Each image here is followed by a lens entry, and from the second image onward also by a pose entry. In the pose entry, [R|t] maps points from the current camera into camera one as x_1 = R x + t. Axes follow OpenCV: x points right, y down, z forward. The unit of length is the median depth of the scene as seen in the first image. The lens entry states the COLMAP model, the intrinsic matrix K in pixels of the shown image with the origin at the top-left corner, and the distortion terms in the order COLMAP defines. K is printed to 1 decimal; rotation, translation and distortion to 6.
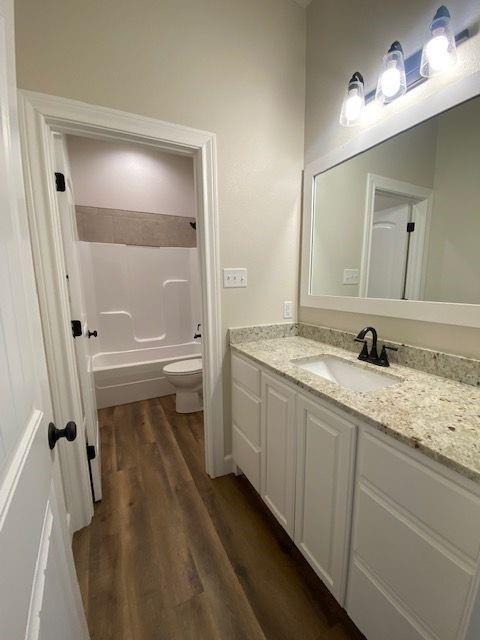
lens RADIAL K [[265.5, 0, 242.5], [0, 265.5, 321.2], [0, 0, 1]] dist [0.000083, -0.006671]
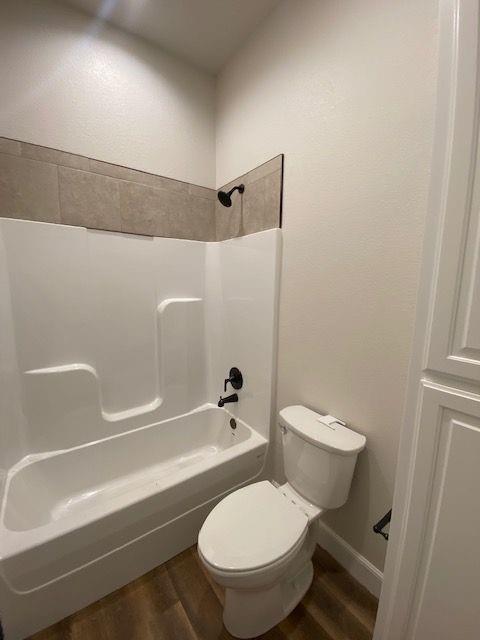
lens RADIAL K [[265.5, 0, 235.7], [0, 265.5, 316.4], [0, 0, 1]] dist [0.000083, -0.006671]
pose [[0.987294, -0.003600, 0.158862, -0.241162], [0.006194, 0.999855, -0.015835, -0.115906], [-0.158782, 0.016618, 0.987174, 0.468471]]
